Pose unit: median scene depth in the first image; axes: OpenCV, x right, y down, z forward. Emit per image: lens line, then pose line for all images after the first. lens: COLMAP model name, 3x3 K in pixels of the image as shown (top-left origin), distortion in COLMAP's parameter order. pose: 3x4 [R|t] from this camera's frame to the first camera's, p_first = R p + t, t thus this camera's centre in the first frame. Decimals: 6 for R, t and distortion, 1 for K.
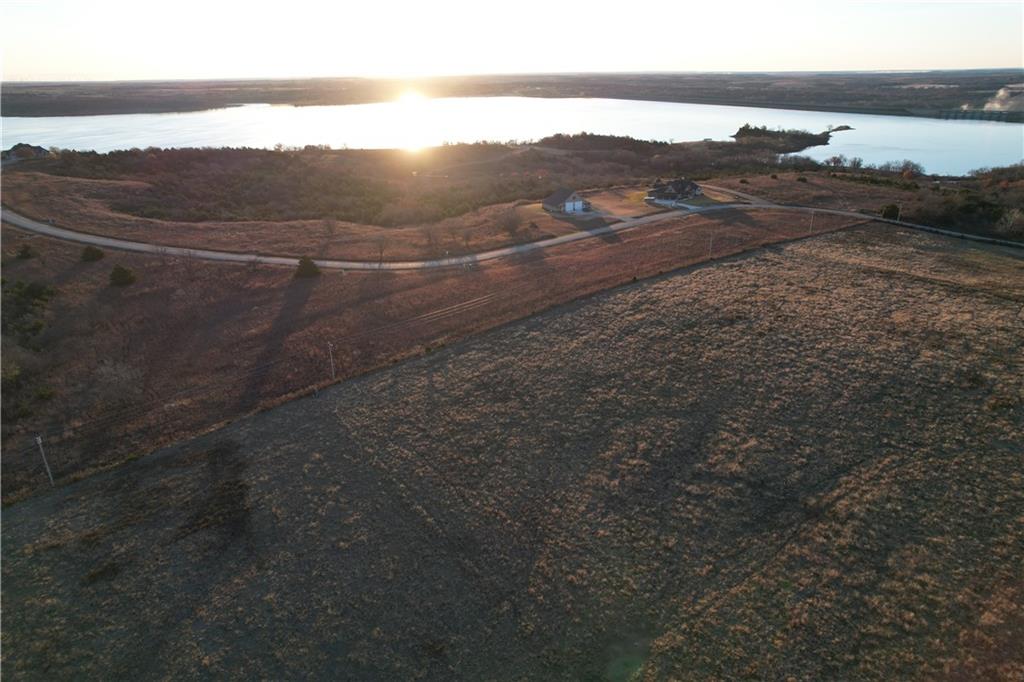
lens RADIAL K [[655.4, 0, 513.3], [0, 655.4, 345.3], [0, 0, 1]] dist [-0.073123, 0.066982]
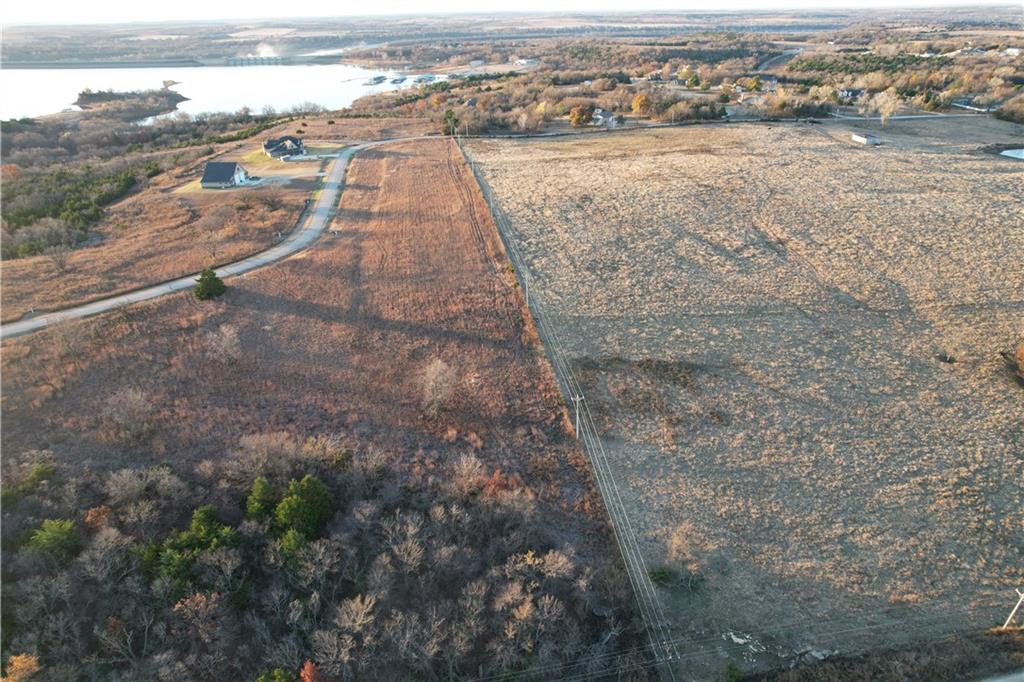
lens RADIAL K [[655.4, 0, 513.3], [0, 655.4, 345.3], [0, 0, 1]] dist [-0.073123, 0.066982]
pose [[0.509090, -0.397681, 0.763333, -0.968073], [0.349608, 0.905948, 0.238817, -0.138695], [-0.786513, 0.145288, 0.600241, 0.257147]]
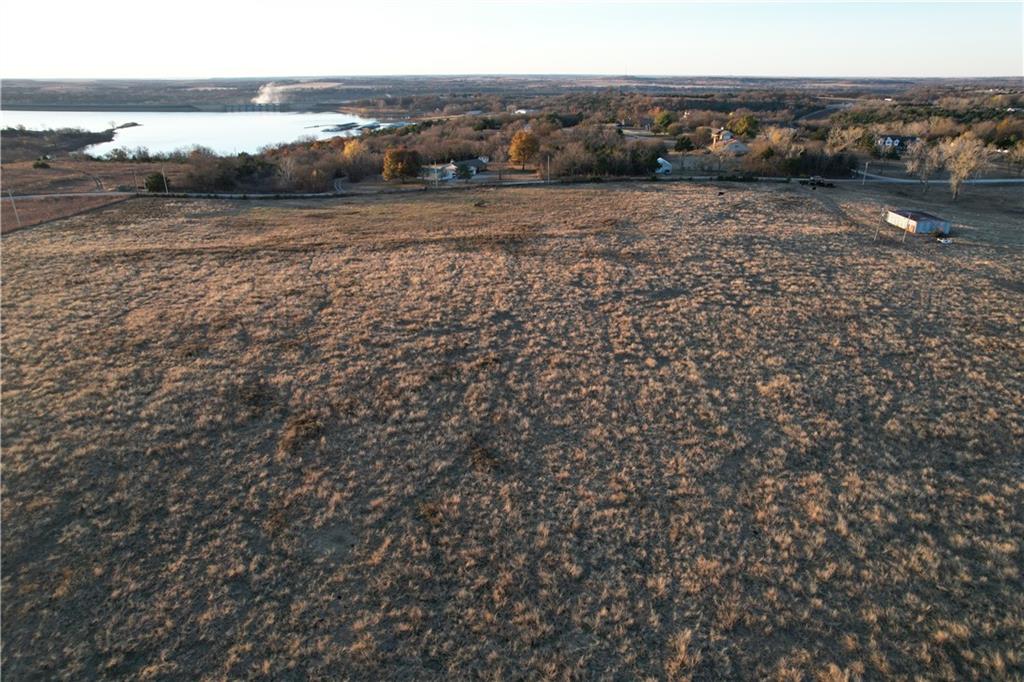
lens RADIAL K [[655.4, 0, 513.3], [0, 655.4, 345.3], [0, 0, 1]] dist [-0.073123, 0.066982]
pose [[0.585046, -0.306016, 0.751049, 0.341669], [0.314813, 0.939152, 0.137428, 0.004562], [-0.747405, 0.156038, 0.645785, 0.370882]]
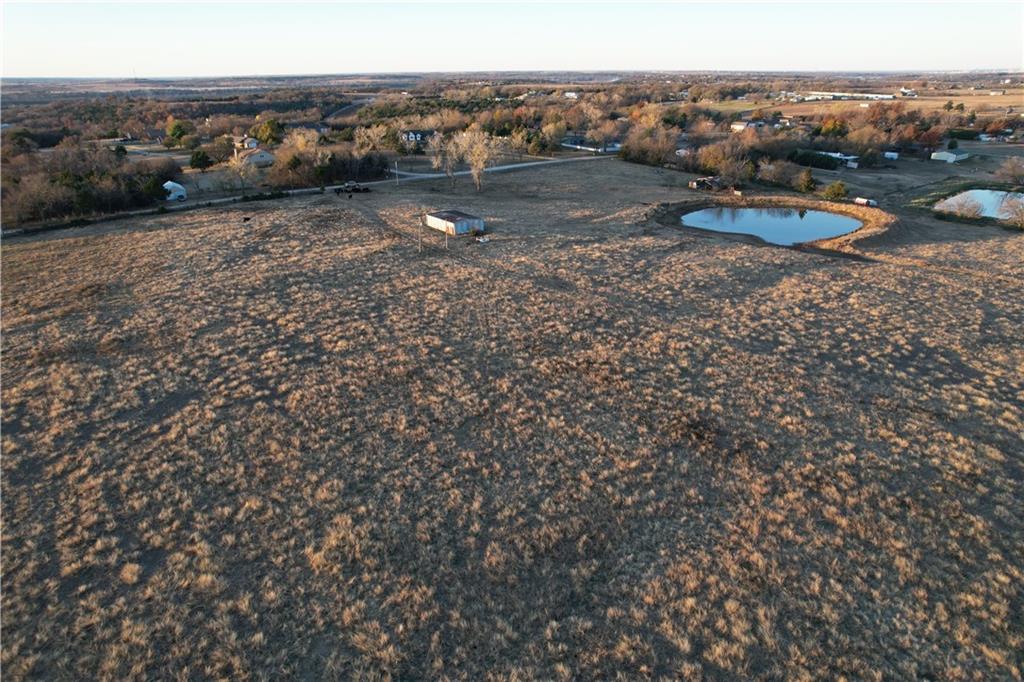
lens RADIAL K [[655.4, 0, 513.3], [0, 655.4, 345.3], [0, 0, 1]] dist [-0.073123, 0.066982]
pose [[-0.027749, -0.383221, 0.923240, 0.523114], [0.402394, 0.841176, 0.361252, -0.004879], [-0.915046, 0.381530, 0.130864, 0.376477]]
